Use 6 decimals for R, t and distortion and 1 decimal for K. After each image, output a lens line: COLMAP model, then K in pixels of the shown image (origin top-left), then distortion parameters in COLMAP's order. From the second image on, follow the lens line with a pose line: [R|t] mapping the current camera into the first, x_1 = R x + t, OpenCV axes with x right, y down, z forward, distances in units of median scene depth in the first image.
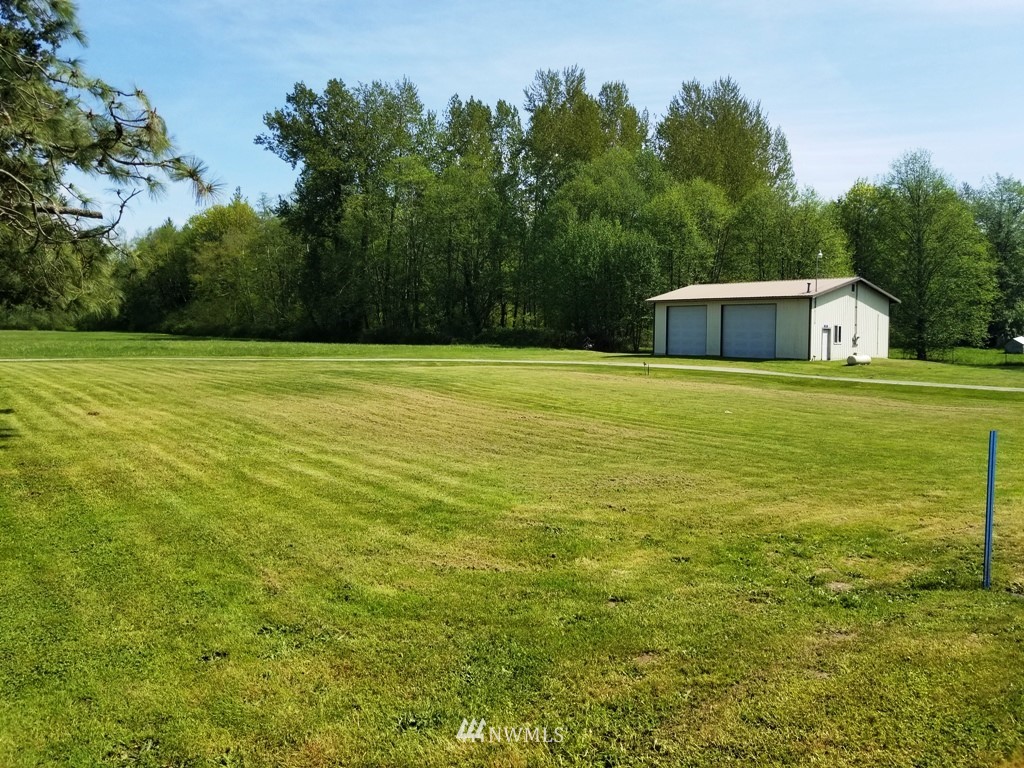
lens RADIAL K [[757.3, 0, 512.0], [0, 757.3, 384.0], [0, 0, 1]] dist [0.035379, -0.105481]
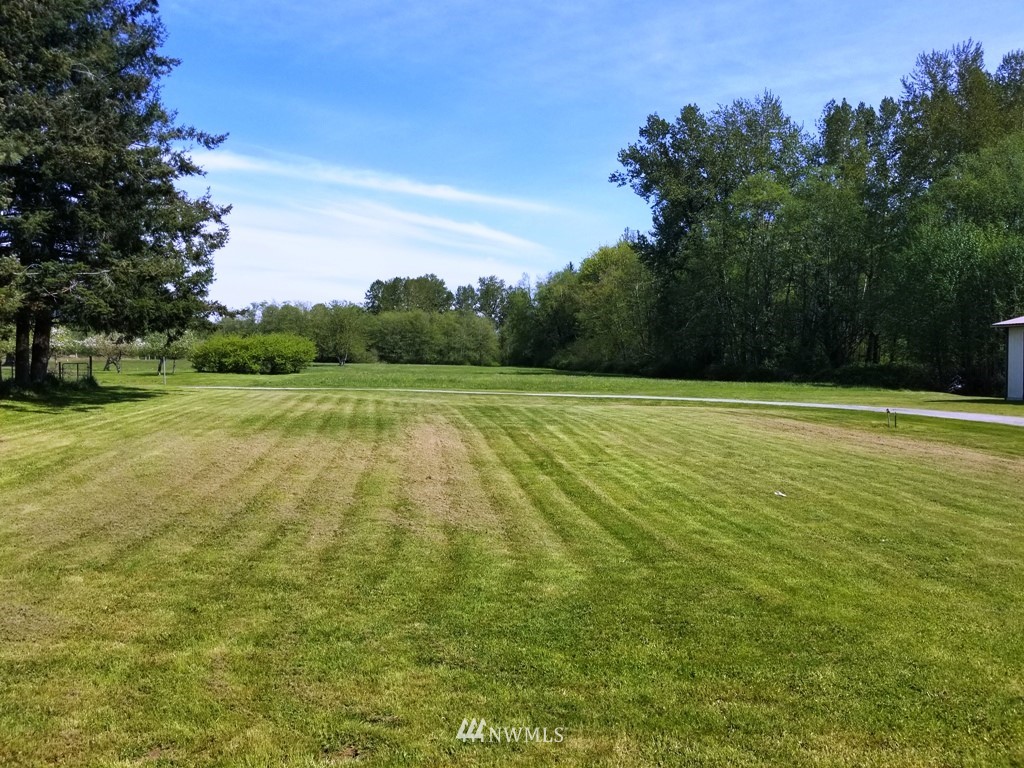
lens RADIAL K [[768.3, 0, 512.0], [0, 768.3, 384.0], [0, 0, 1]] dist [0.056143, -0.108718]
pose [[0.861551, 0.016692, -0.507396, 0.075654], [-0.041546, 0.998425, -0.037700, -0.002783], [0.505968, 0.053560, 0.860888, 0.062705]]
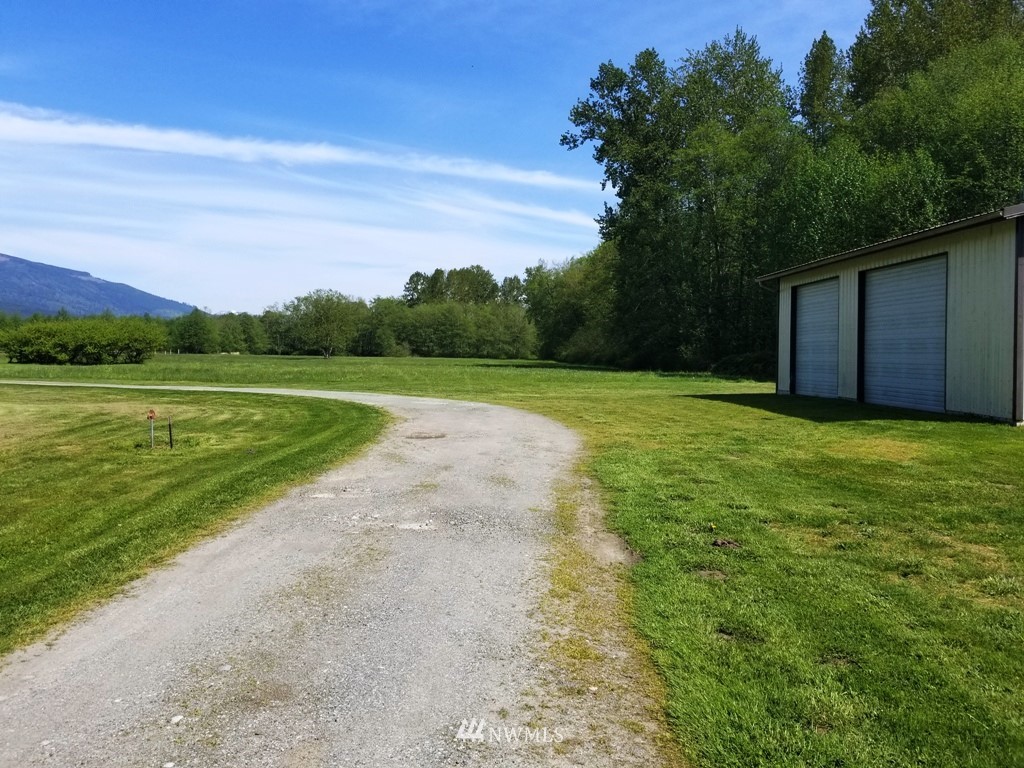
lens RADIAL K [[771.4, 0, 512.4], [0, 771.4, 432.1], [0, 0, 1]] dist [0.000671, 0.001067]
pose [[0.812151, 0.055381, -0.580813, 0.156588], [-0.042680, 0.998457, 0.035524, -0.010942], [0.581885, -0.004061, 0.813261, 0.231880]]
